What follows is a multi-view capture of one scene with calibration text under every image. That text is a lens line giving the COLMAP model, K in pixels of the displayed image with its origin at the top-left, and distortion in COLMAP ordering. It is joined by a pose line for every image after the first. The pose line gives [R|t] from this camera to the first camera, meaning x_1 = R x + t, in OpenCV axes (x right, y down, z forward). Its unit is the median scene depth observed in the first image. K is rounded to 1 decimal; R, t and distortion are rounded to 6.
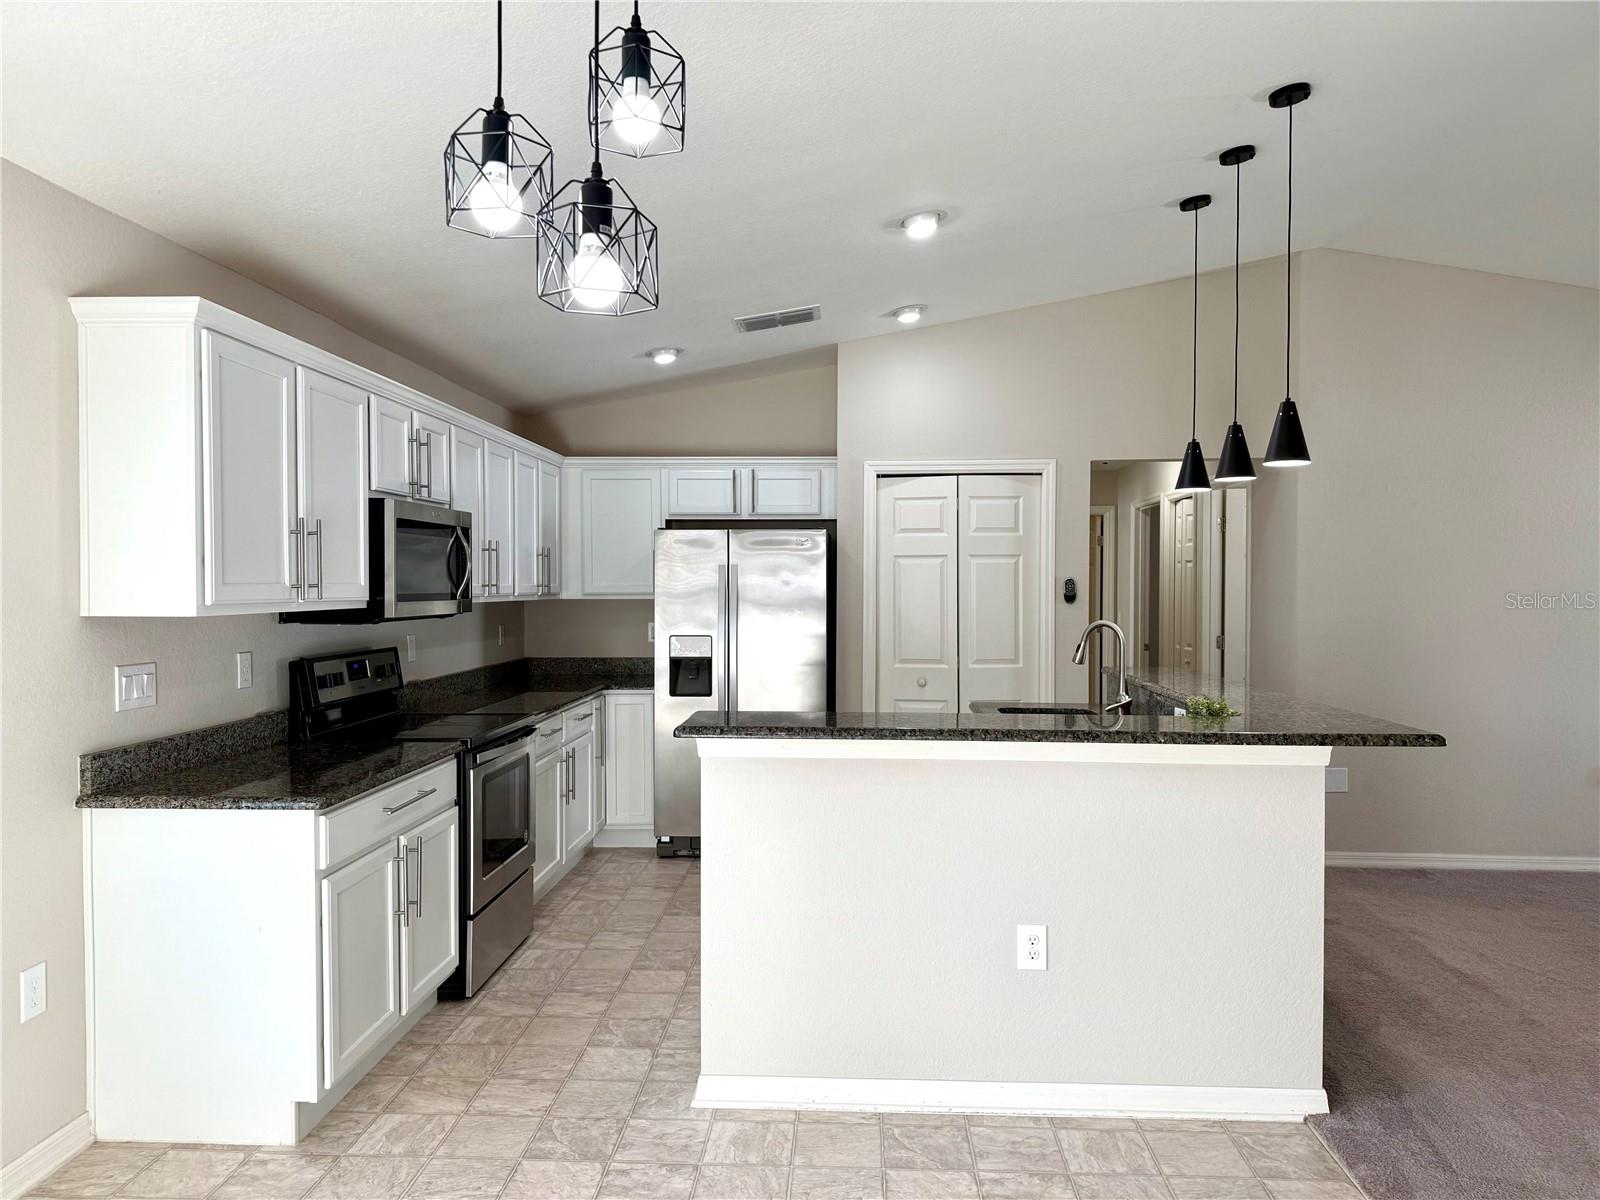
lens RADIAL K [[1126.6, 0, 800.0], [0, 1126.6, 600.0], [0, 0, 1]] dist [0.006080, -0.004133]
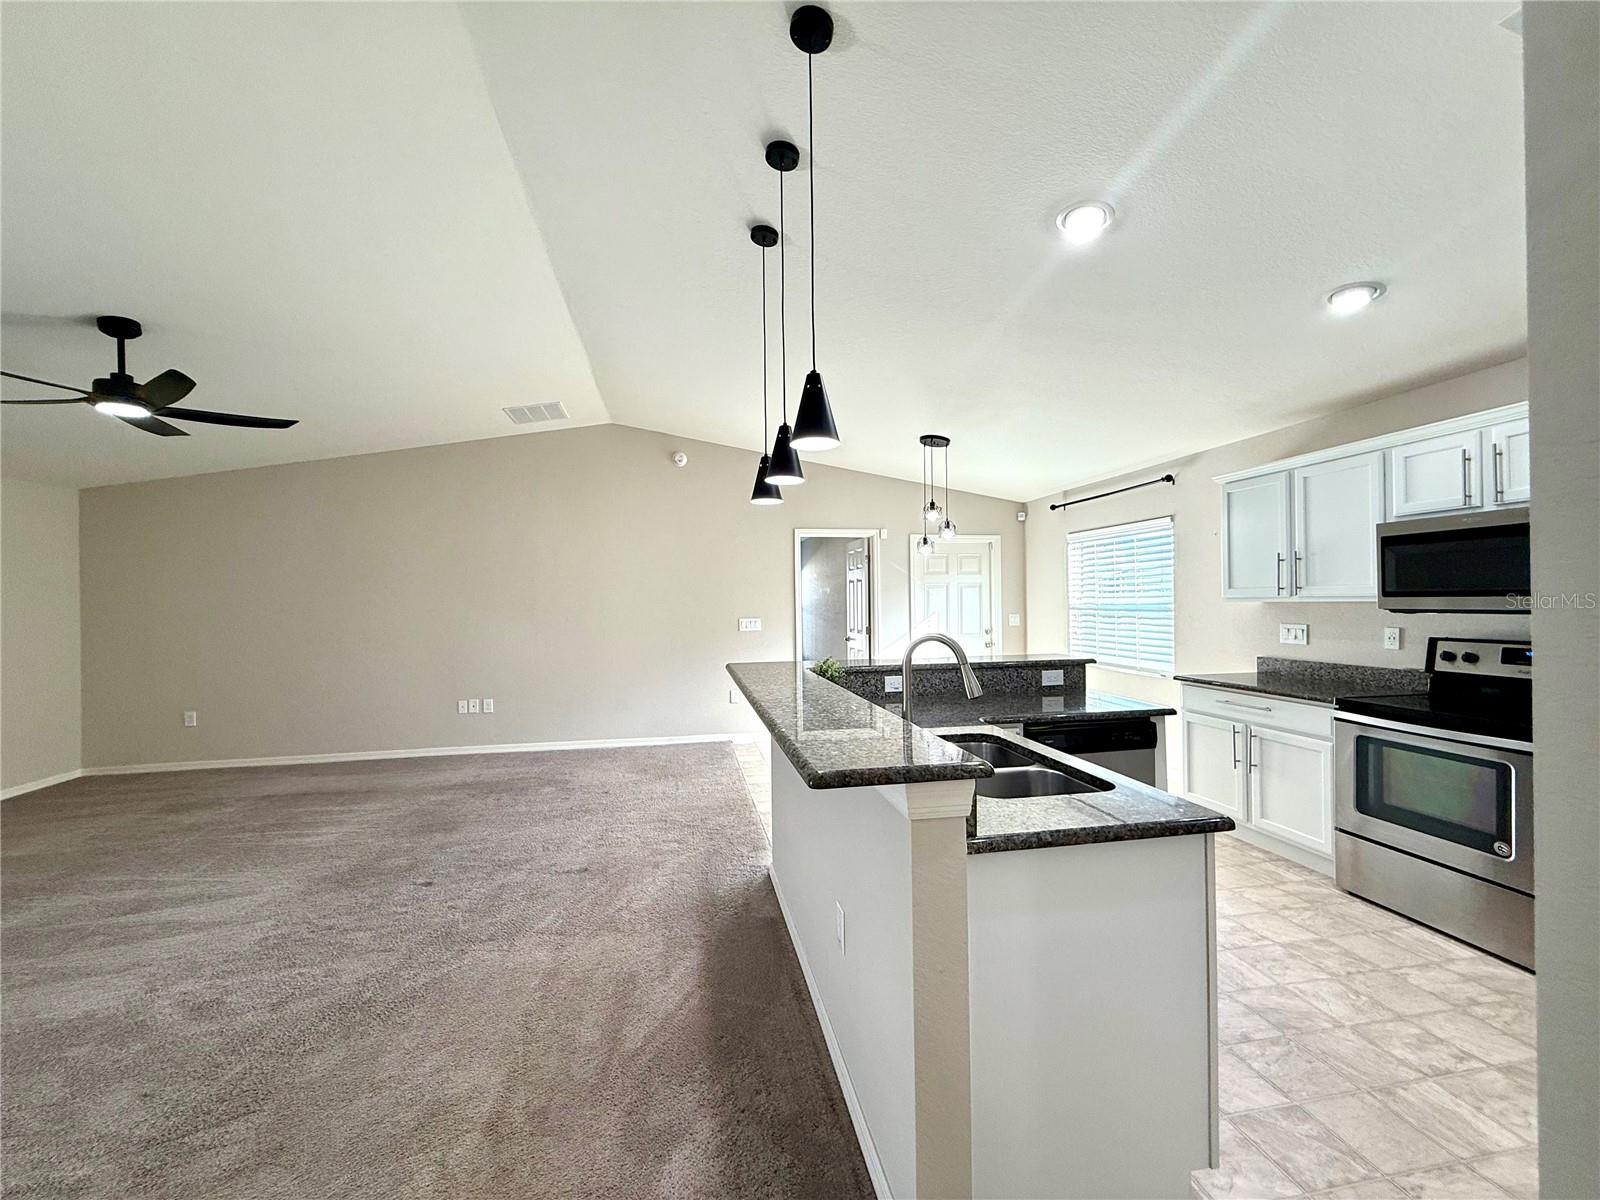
lens RADIAL K [[640.9, 0, 798.3], [0, 640.9, 601.0], [0, 0, 1]] dist [0.006386, -0.000156]
pose [[-0.972019, 0.012320, -0.234577, 0.590446], [0.009400, 0.999864, 0.013564, -0.013204], [0.234712, 0.010979, -0.972003, 1.804901]]
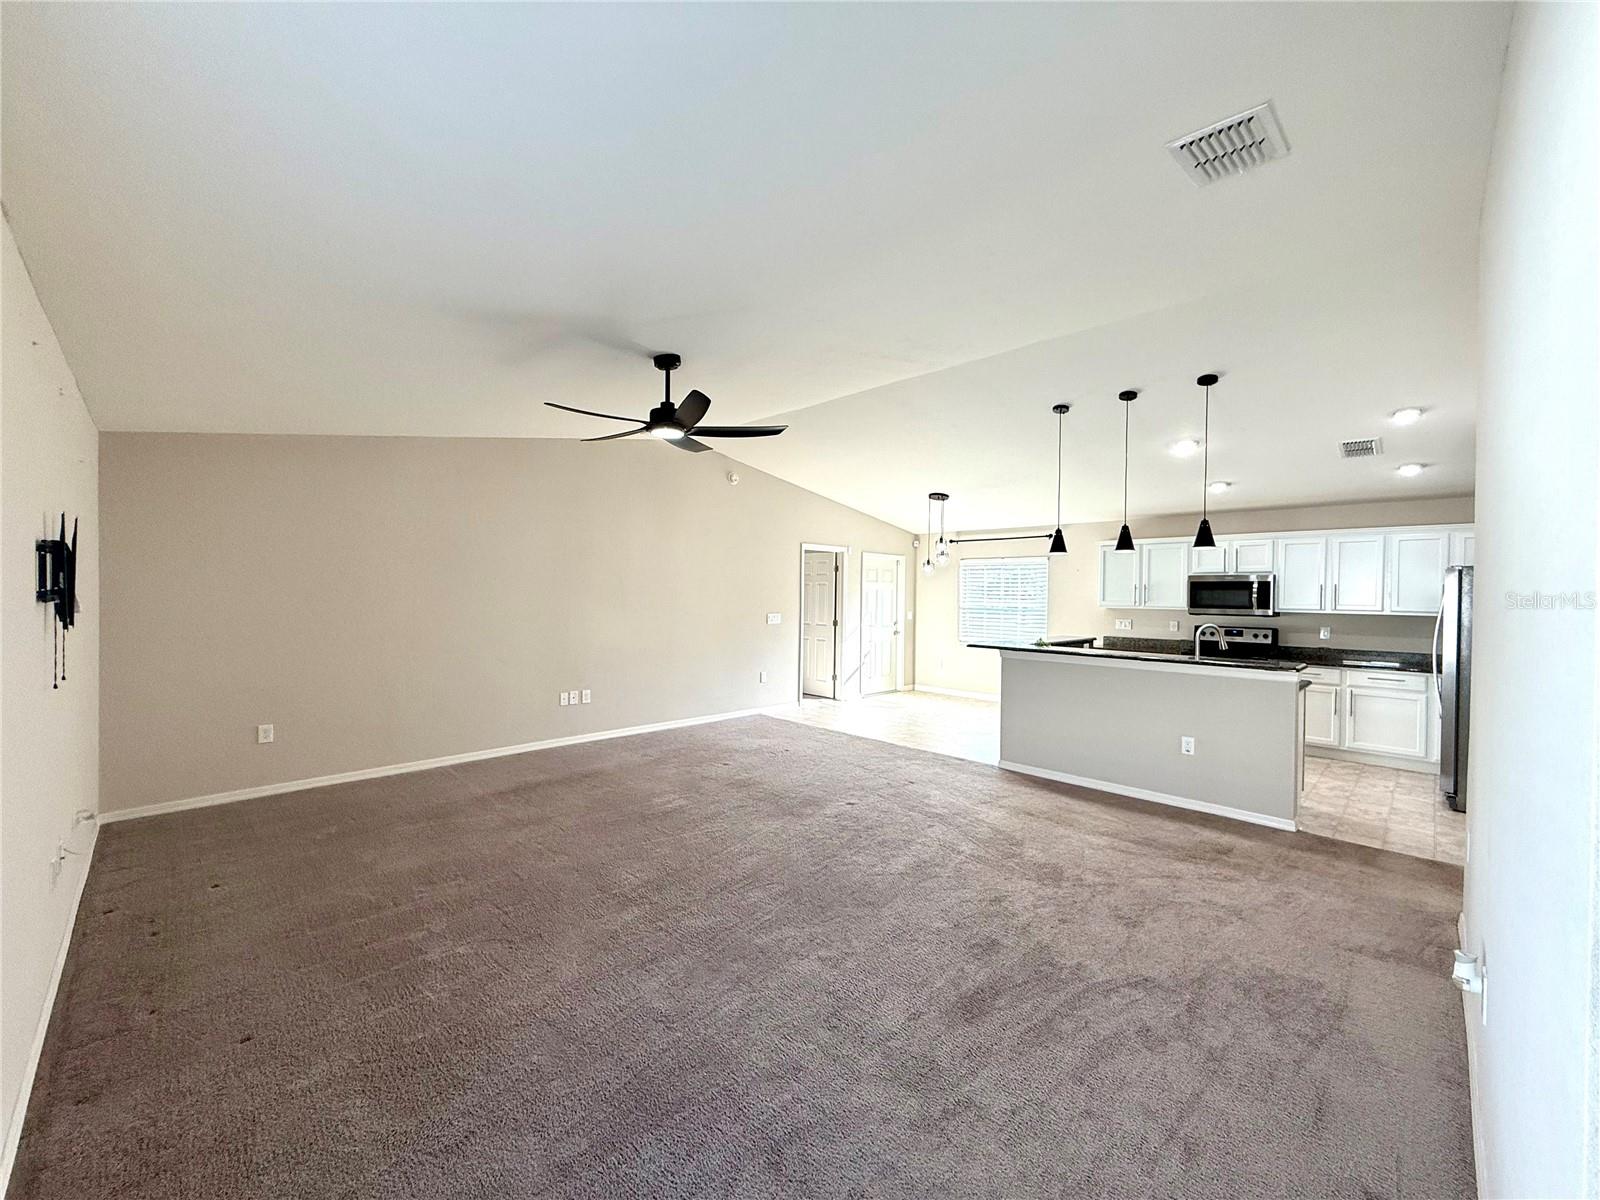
lens RADIAL K [[637.9, 0, 799.9], [0, 637.9, 602.6], [0, 0, 1]] dist [-0.001676, 0.000120]
pose [[-0.670596, 0.002577, -0.741819, 1.919192], [-0.023478, 0.999419, 0.024696, -0.036396], [0.741451, 0.033977, -0.670146, 1.563856]]
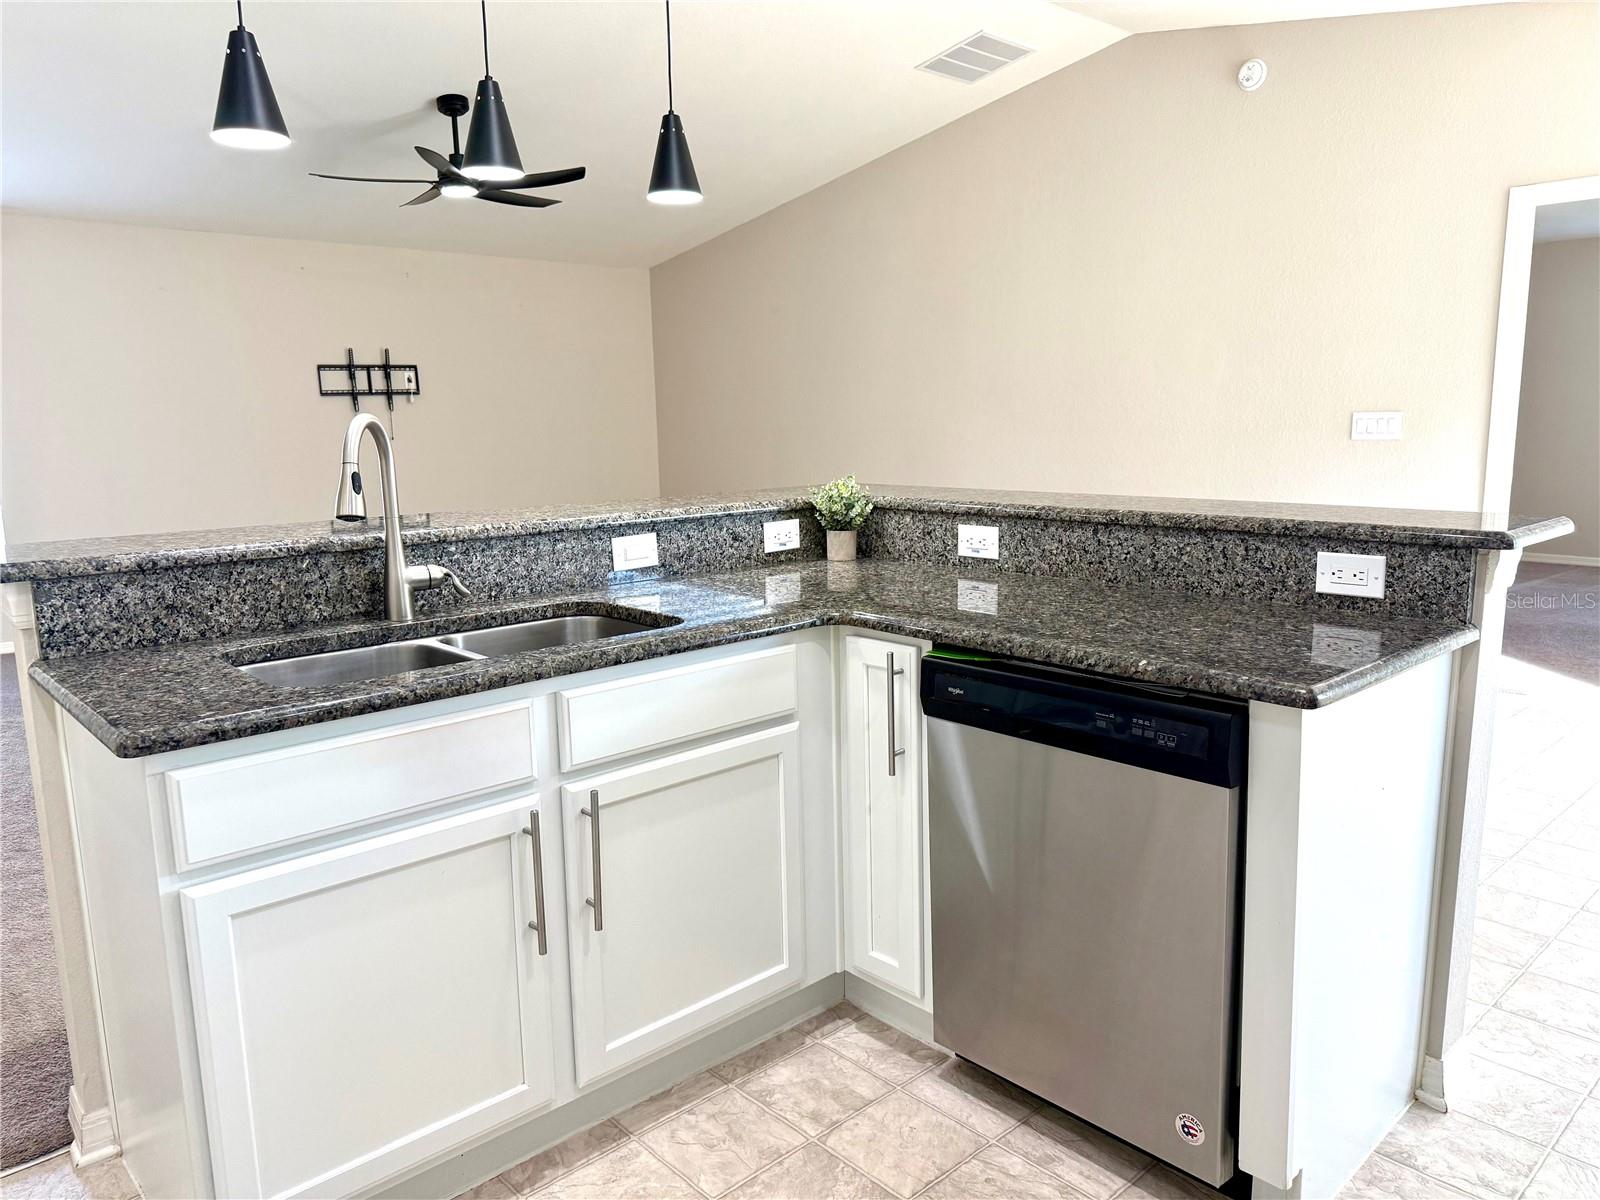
lens RADIAL K [[1132.9, 0, 807.7], [0, 1132.9, 606.1], [0, 0, 1]] dist [0.034482, -0.032413]
pose [[-0.715825, -0.108189, 0.689848, -0.232489], [0.027163, 0.982862, 0.182328, 0.018243], [-0.697751, 0.149253, -0.700619, 1.577907]]
